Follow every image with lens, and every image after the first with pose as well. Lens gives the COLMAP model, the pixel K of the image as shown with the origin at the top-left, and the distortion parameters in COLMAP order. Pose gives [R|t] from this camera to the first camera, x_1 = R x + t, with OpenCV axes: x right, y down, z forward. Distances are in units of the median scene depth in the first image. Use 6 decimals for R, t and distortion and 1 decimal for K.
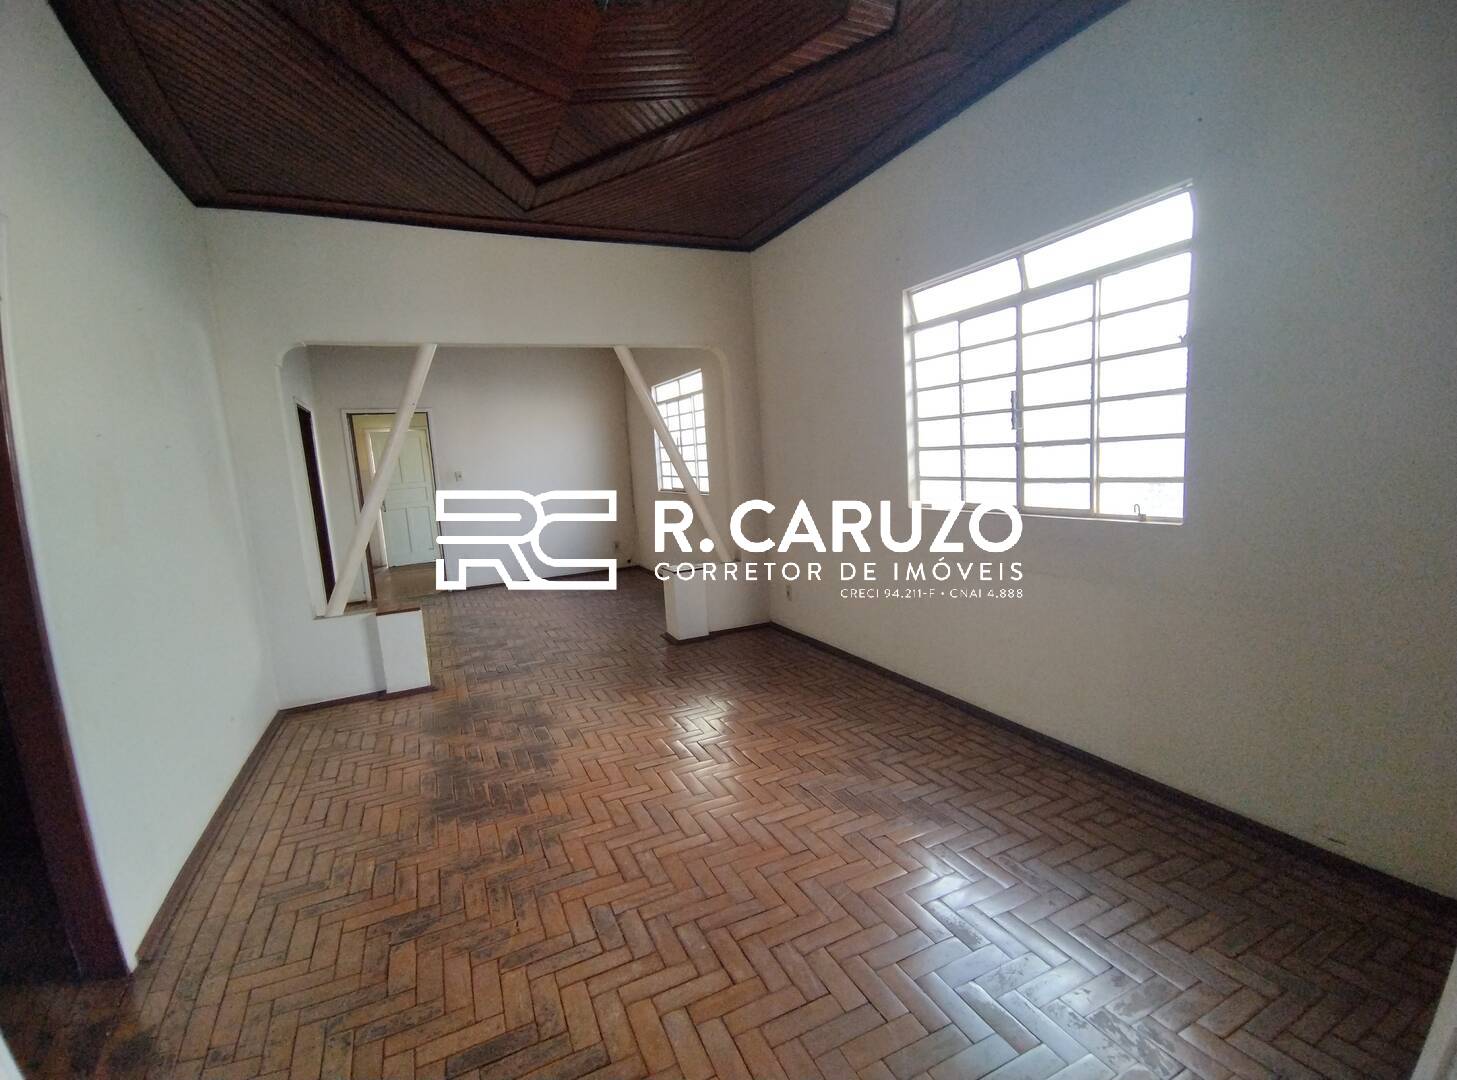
lens RADIAL K [[658.4, 0, 726.3], [0, 658.4, 546.8], [0, 0, 1]] dist [-0.009442, 0.000134]
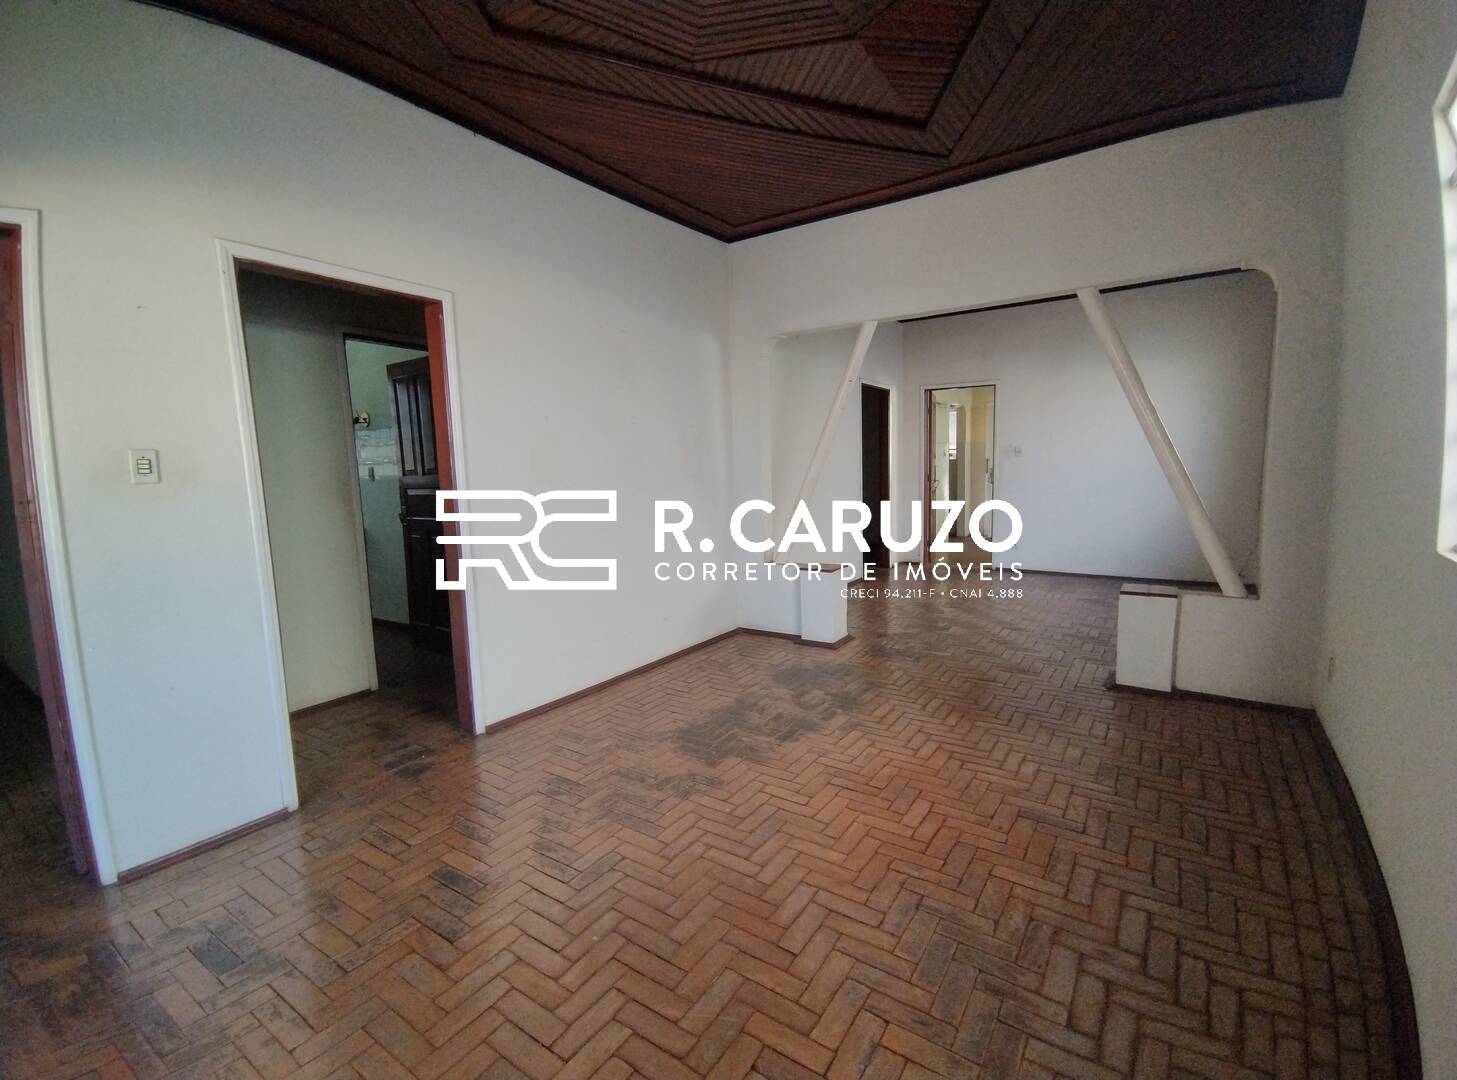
lens RADIAL K [[658.4, 0, 726.3], [0, 658.4, 546.8], [0, 0, 1]] dist [-0.009442, 0.000134]
pose [[0.495896, 0.153057, -0.854787, 0.439477], [-0.115925, 0.987202, 0.109514, -0.053771], [0.860609, 0.044784, 0.507293, 0.347337]]
